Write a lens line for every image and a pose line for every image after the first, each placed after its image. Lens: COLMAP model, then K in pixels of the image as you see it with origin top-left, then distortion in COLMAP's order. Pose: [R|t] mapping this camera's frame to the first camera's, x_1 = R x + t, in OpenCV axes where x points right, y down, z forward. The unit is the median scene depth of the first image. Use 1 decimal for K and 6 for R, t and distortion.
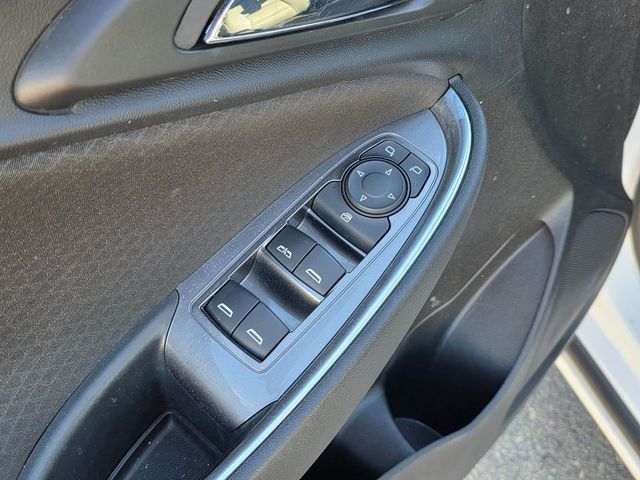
lens RADIAL K [[662.7, 0, 320.0], [0, 662.7, 240.0], [0, 0, 1]] dist [0.008260, -0.015181]
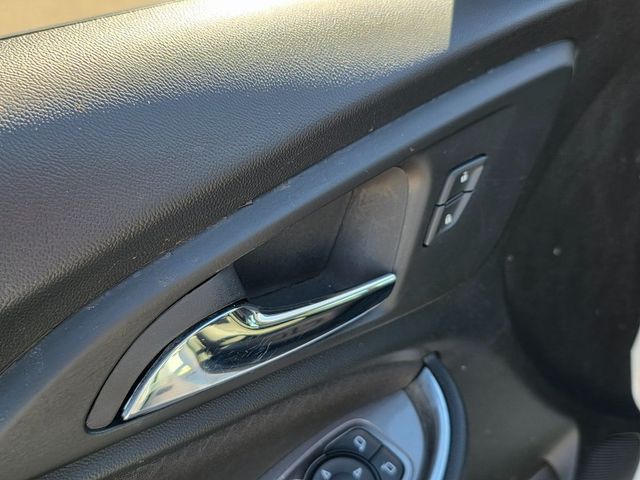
lens RADIAL K [[662.7, 0, 320.0], [0, 662.7, 240.0], [0, 0, 1]] dist [0.008260, -0.015181]
pose [[0.999467, -0.005158, -0.032234, 0.081937], [-0.000504, 0.984882, -0.173227, -0.252945], [0.032640, 0.173151, 0.984354, 0.054814]]
